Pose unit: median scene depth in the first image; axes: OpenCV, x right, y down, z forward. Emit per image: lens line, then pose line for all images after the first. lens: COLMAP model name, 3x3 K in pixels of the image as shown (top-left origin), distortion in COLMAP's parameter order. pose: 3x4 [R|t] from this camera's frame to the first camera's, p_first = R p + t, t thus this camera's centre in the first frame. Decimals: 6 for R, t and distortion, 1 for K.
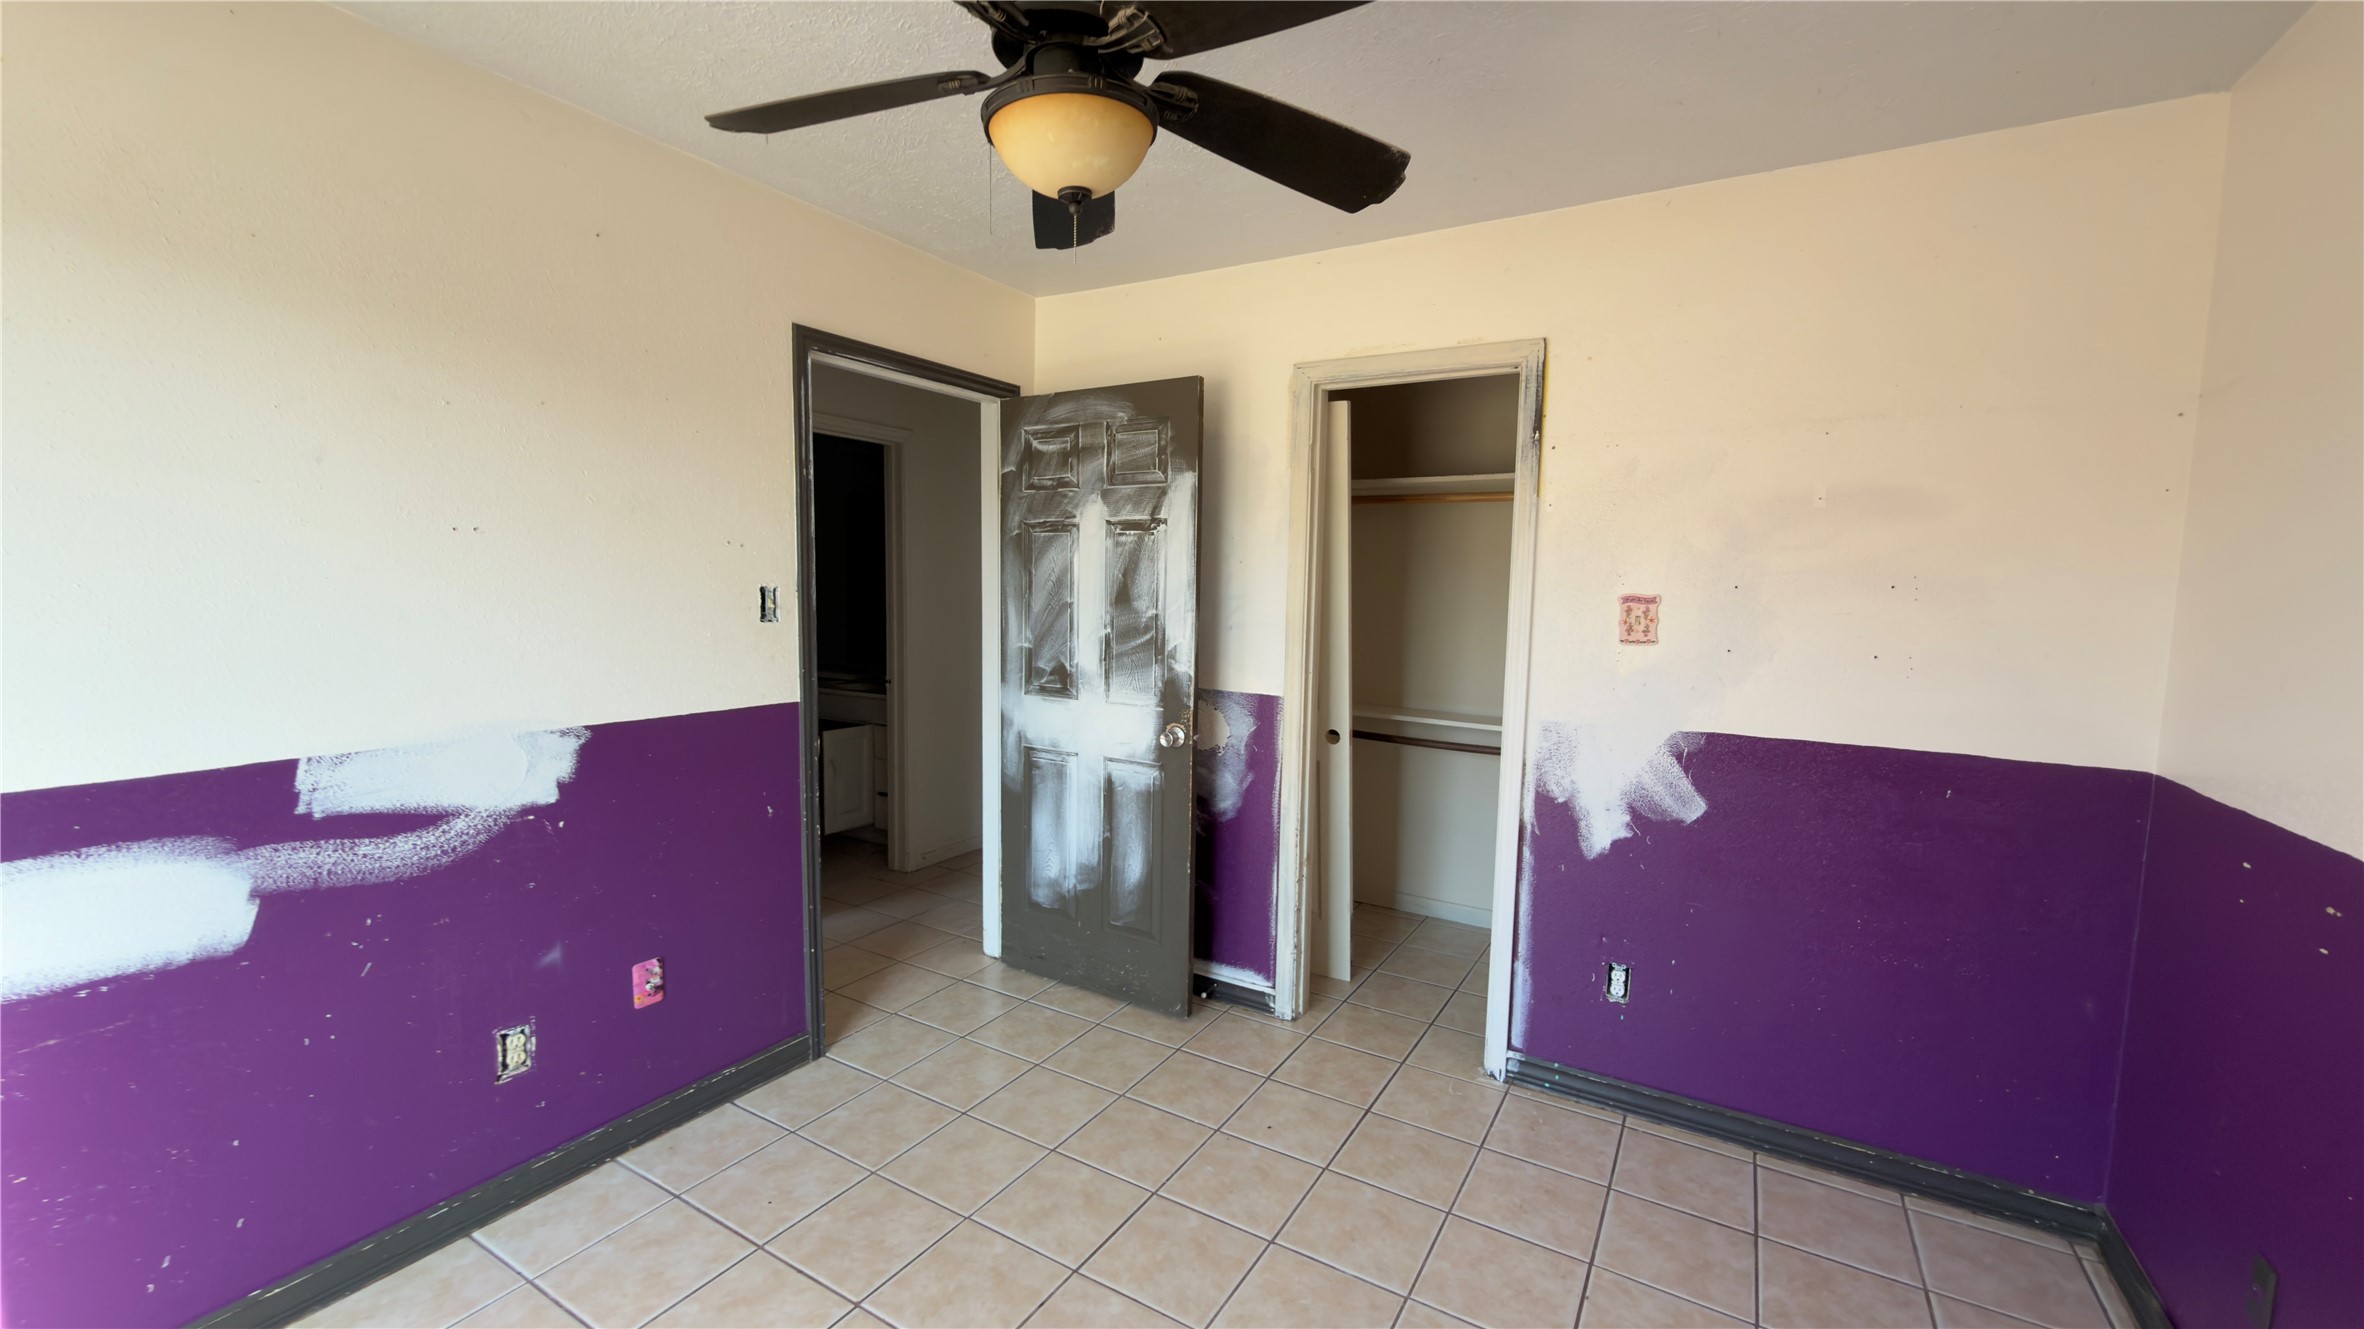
lens RADIAL K [[943.8, 0, 1184.2], [0, 943.8, 668.7], [0, 0, 1]] dist [-0.001715, 0.000703]
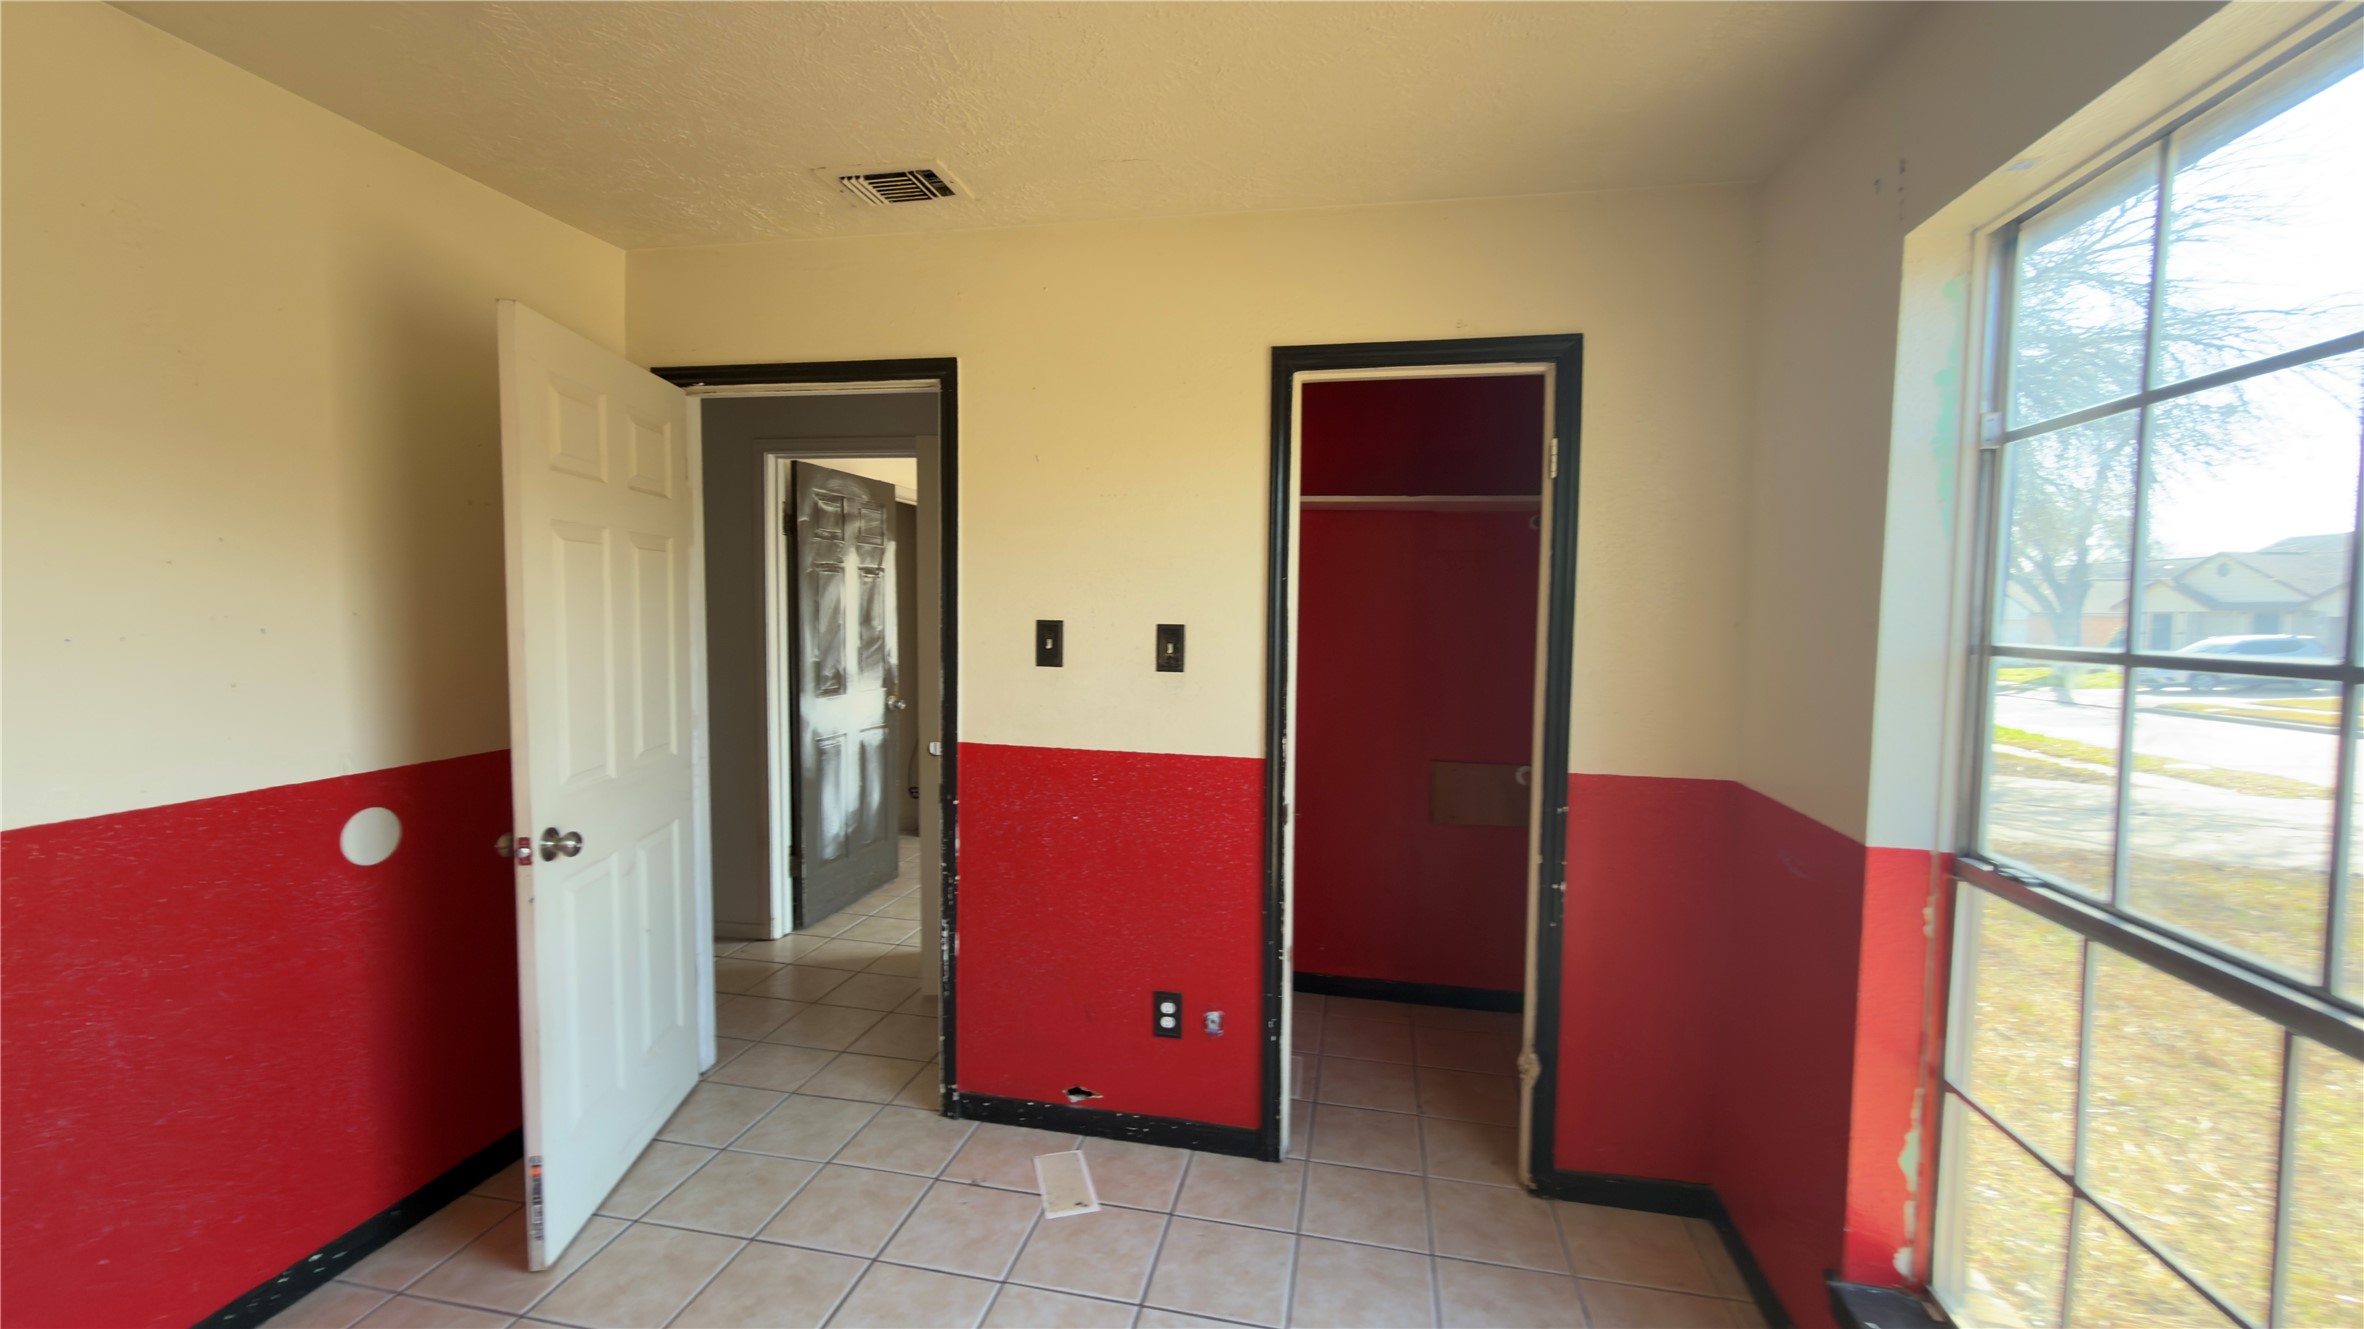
lens RADIAL K [[943.8, 0, 1184.1], [0, 943.8, 660.1], [0, 0, 1]] dist [-0.001715, 0.000703]
pose [[-0.314117, -0.075797, 0.946354, -1.597492], [0.061738, 0.993067, 0.100031, -0.126161], [-0.947375, 0.089848, -0.307260, 0.967798]]
